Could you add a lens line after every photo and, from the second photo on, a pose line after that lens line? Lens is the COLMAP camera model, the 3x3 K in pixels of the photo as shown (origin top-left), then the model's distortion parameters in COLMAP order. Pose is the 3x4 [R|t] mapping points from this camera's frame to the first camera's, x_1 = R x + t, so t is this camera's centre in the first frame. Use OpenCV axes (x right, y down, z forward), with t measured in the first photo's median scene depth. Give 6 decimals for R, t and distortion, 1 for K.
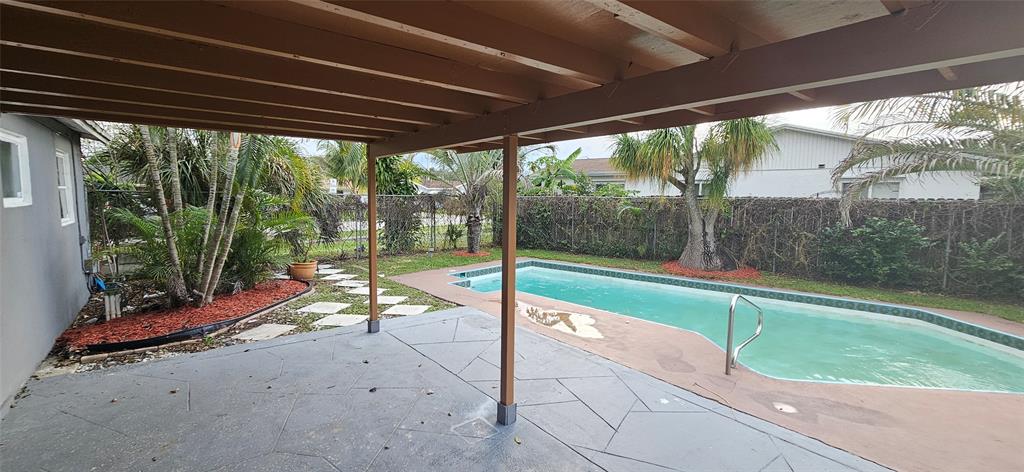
lens RADIAL K [[419.5, 0, 509.9], [0, 419.5, 234.6], [0, 0, 1]] dist [0.003060, 0.000515]
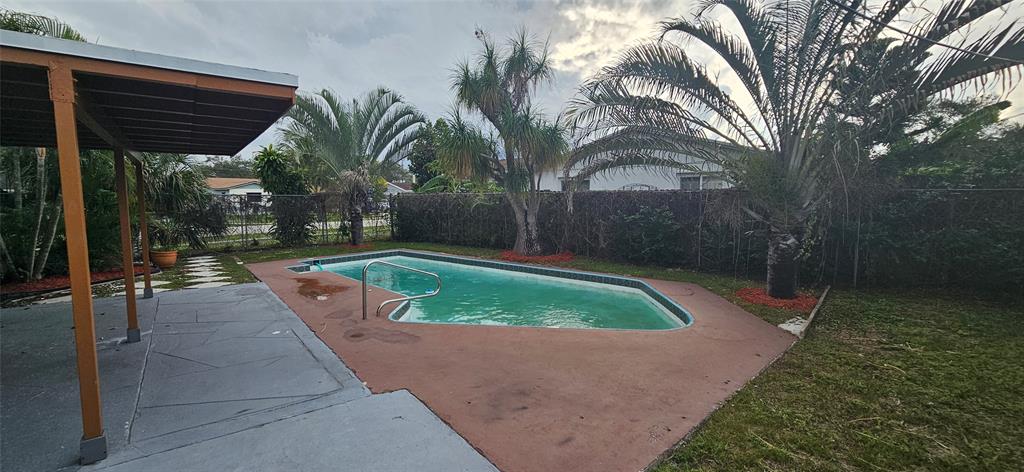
lens RADIAL K [[419.5, 0, 509.9], [0, 419.5, 234.6], [0, 0, 1]] dist [0.003060, 0.000515]
pose [[0.999686, -0.015363, -0.019795, 0.491113], [0.015314, 0.999879, -0.002606, 0.034369], [0.019833, 0.002302, 0.999801, -0.164399]]
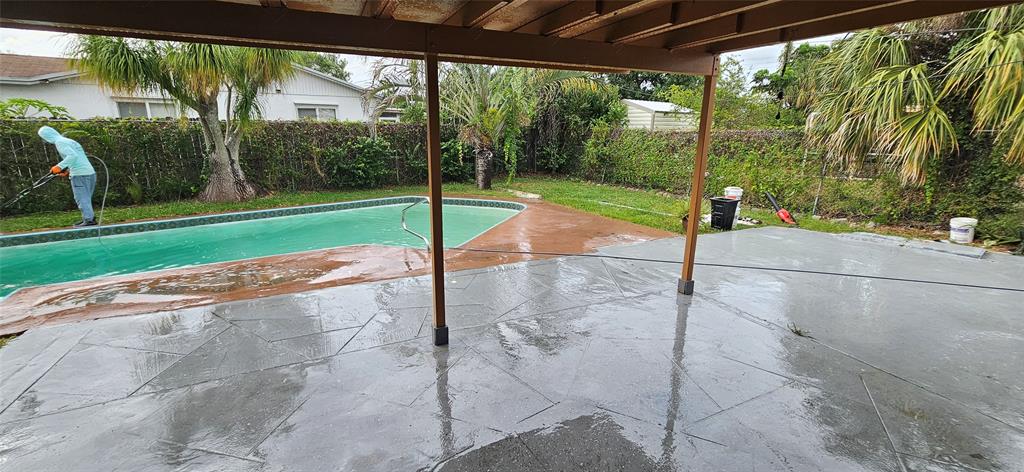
lens RADIAL K [[419.5, 0, 509.9], [0, 419.5, 234.6], [0, 0, 1]] dist [0.003060, 0.000515]
pose [[0.236551, -0.244715, 0.940297, -0.340093], [0.082709, 0.969322, 0.231461, -0.011346], [-0.968092, 0.023019, 0.249534, 0.195184]]
